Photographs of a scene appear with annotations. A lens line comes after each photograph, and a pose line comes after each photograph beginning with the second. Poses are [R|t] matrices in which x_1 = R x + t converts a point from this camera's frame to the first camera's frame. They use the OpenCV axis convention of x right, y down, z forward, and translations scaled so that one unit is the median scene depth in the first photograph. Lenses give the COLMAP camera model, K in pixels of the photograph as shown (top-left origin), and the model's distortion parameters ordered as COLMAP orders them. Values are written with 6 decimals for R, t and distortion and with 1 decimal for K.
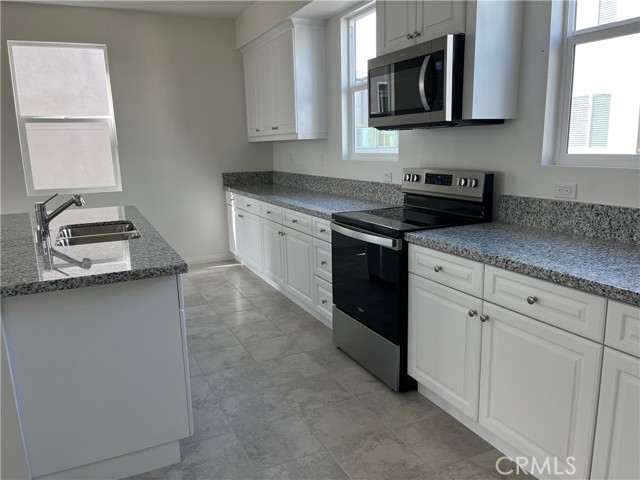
lens RADIAL K [[487.0, 0, 320.2], [0, 487.0, 239.7], [0, 0, 1]] dist [0.038981, -0.054386]
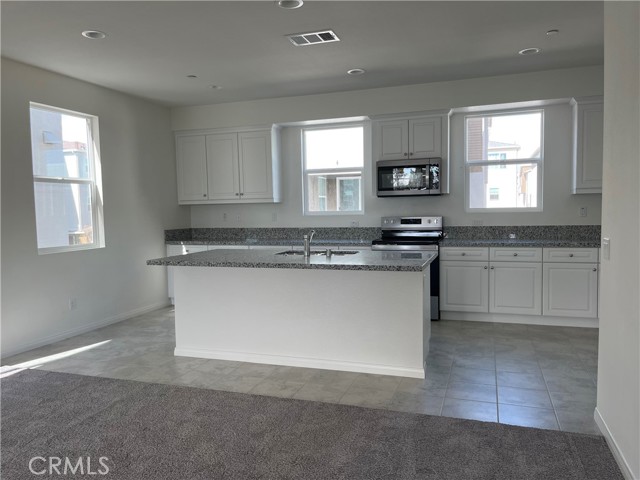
lens RADIAL K [[487.0, 0, 319.7], [0, 487.0, 240.2], [0, 0, 1]] dist [0.038981, -0.054386]
pose [[0.693290, -0.038978, 0.719604, -0.883083], [0.140956, 0.986584, -0.082363, 0.040202], [-0.706740, 0.158534, 0.689483, -0.072276]]
